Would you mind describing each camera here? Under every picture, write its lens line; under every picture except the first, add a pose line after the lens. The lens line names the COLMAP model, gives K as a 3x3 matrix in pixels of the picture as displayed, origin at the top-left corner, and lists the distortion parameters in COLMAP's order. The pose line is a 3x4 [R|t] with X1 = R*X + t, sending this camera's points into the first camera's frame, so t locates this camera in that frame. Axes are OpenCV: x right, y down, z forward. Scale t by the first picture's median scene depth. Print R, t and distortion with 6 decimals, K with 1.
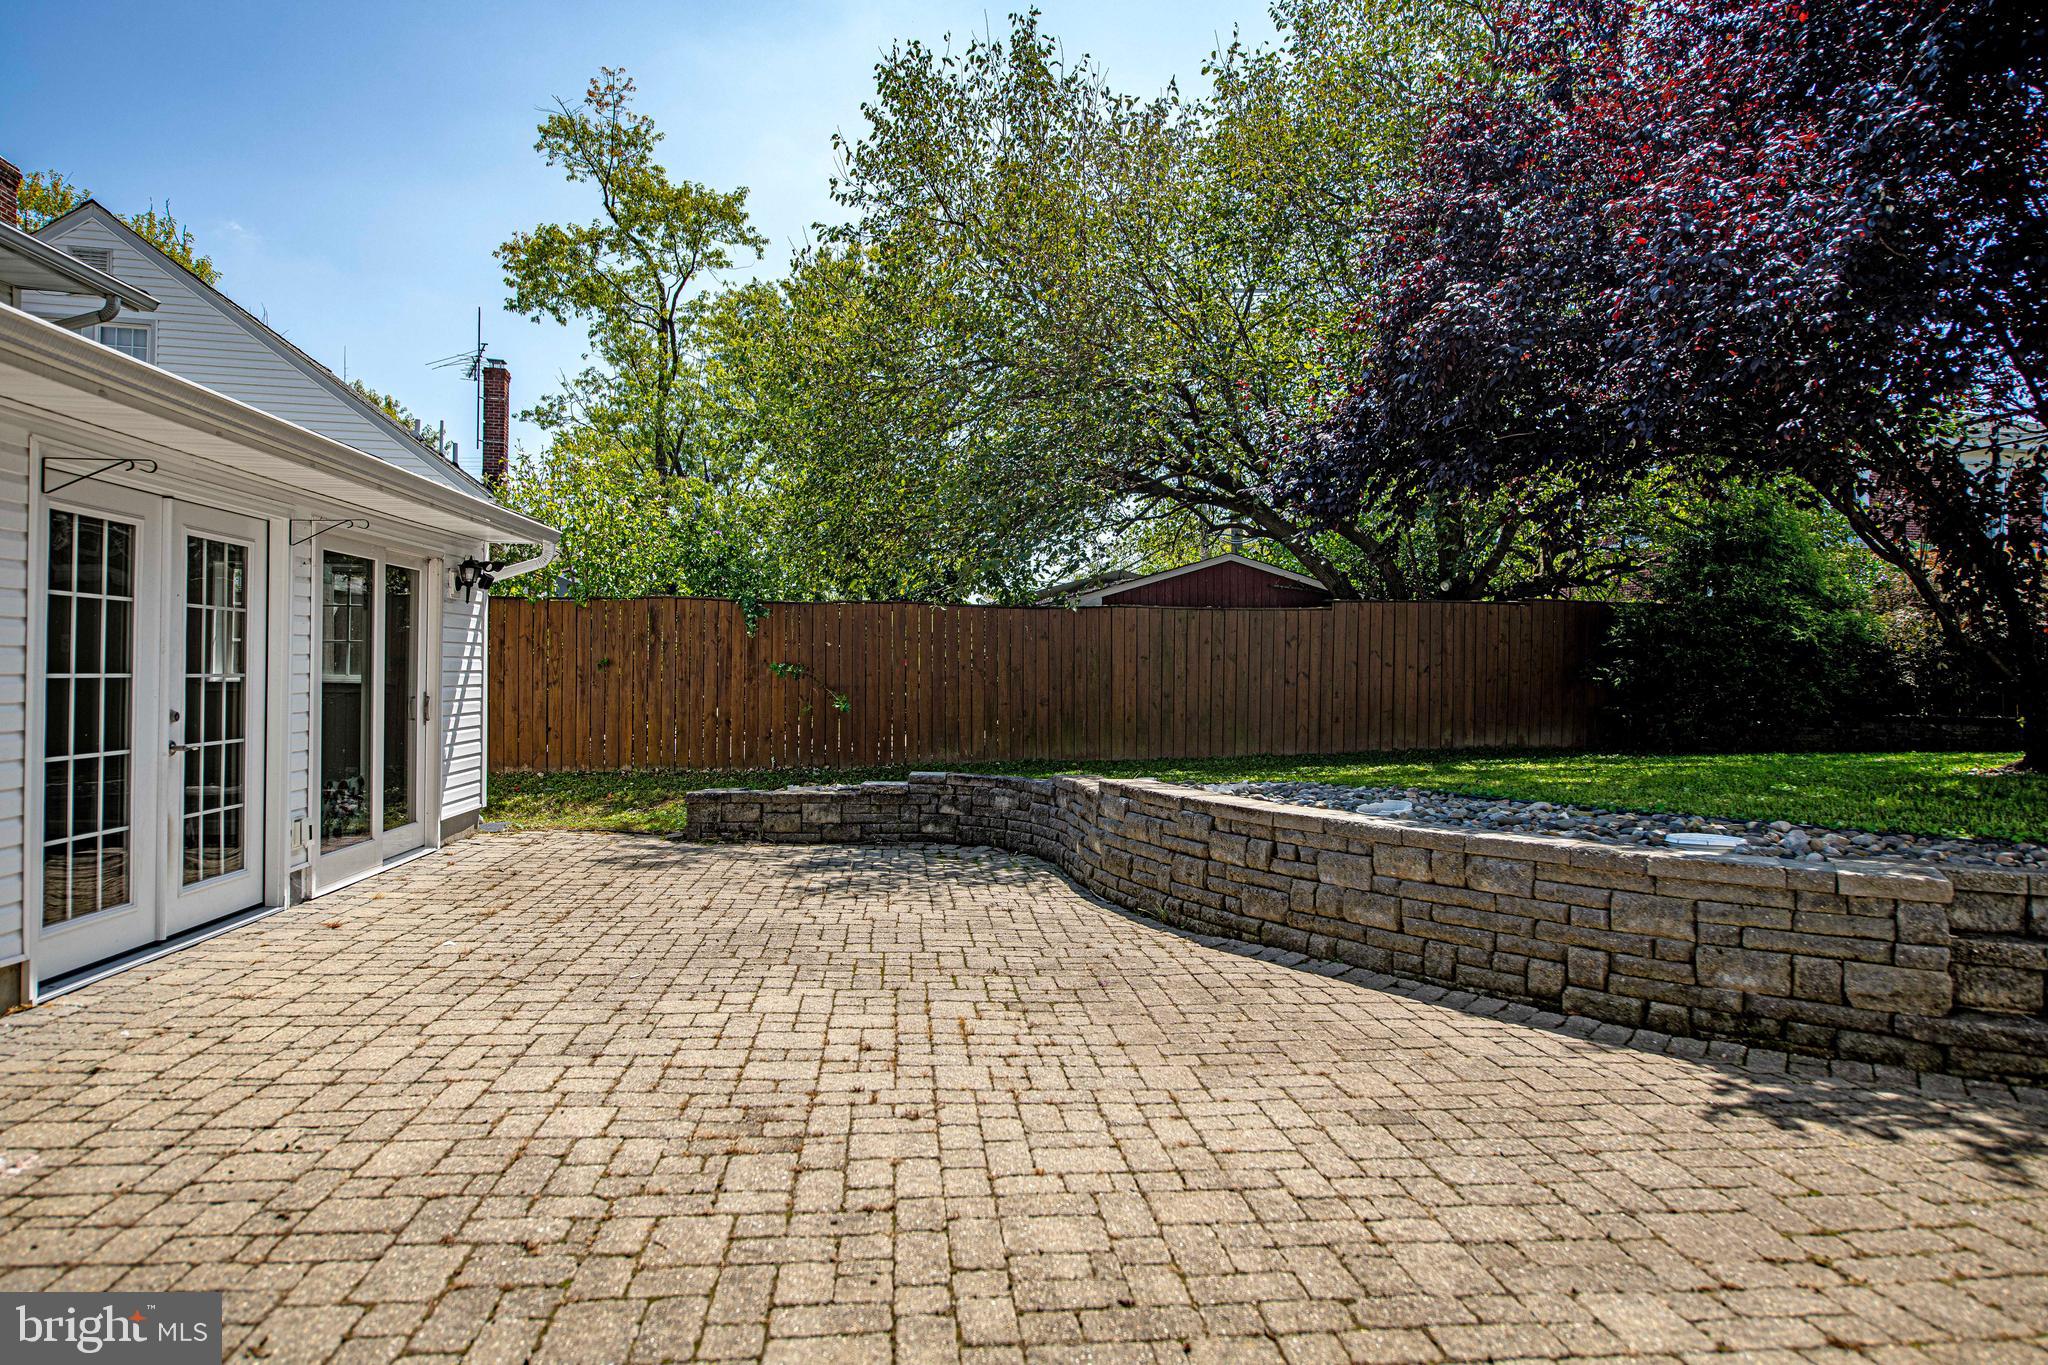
lens RADIAL K [[1237.4, 0, 1024.0], [0, 1237.4, 682.5], [0, 0, 1]] dist [-0.000989, -0.000391]
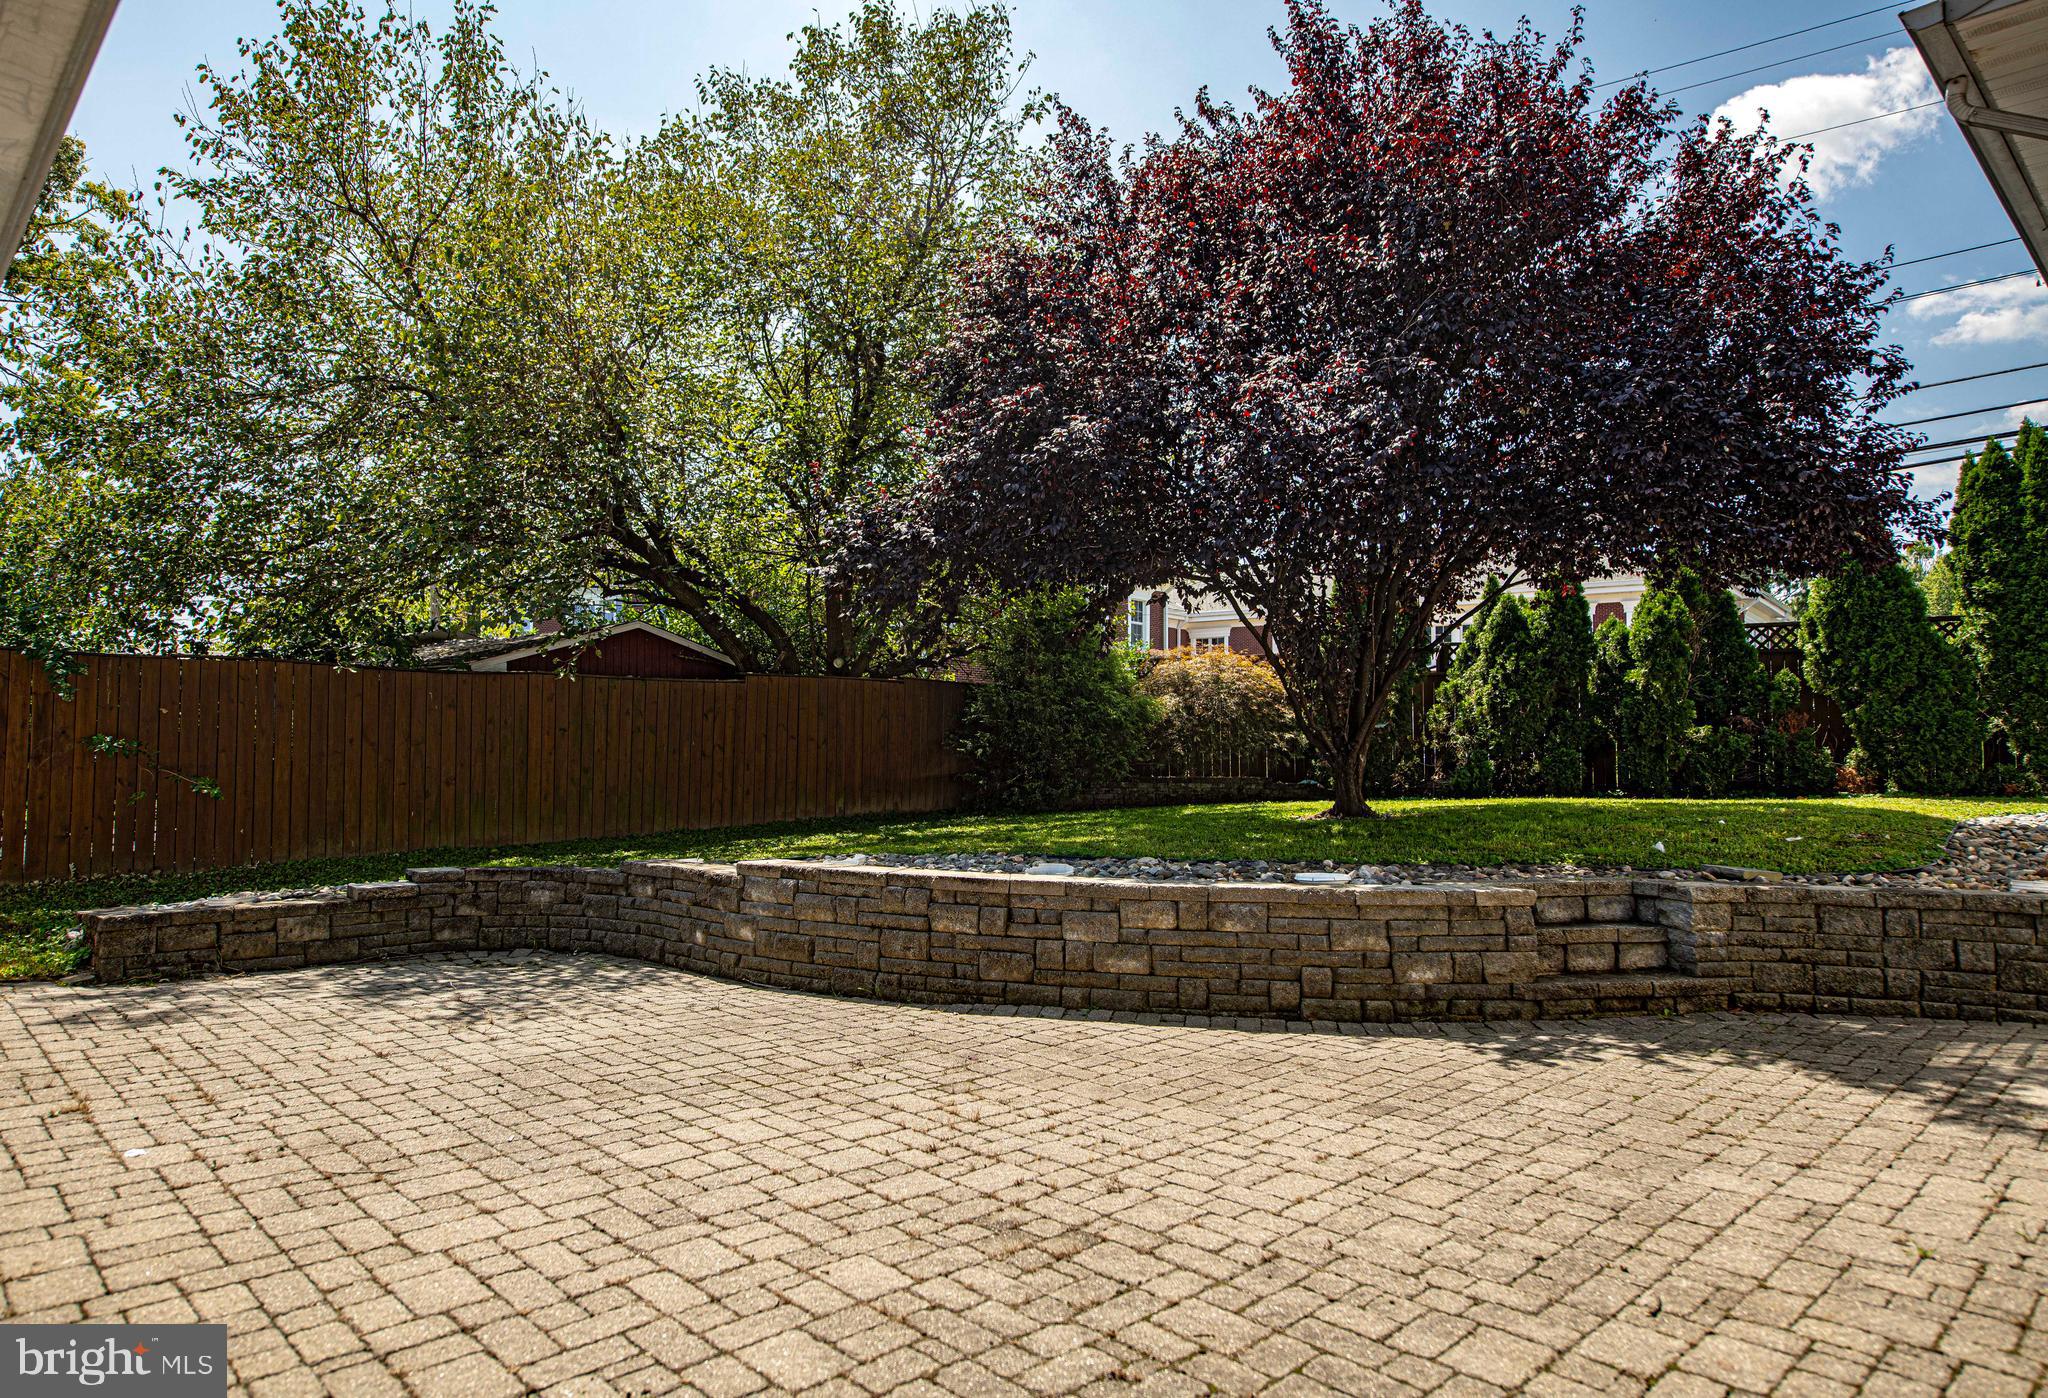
lens RADIAL K [[1262.0, 0, 1024.0], [0, 1262.0, 699.0], [0, 0, 1]] dist [0.001797, 0.000230]
pose [[0.782703, 0.019053, 0.622104, -0.695531], [0.005403, 0.999286, -0.037403, -0.018811], [-0.622372, 0.032636, 0.782041, 0.173862]]
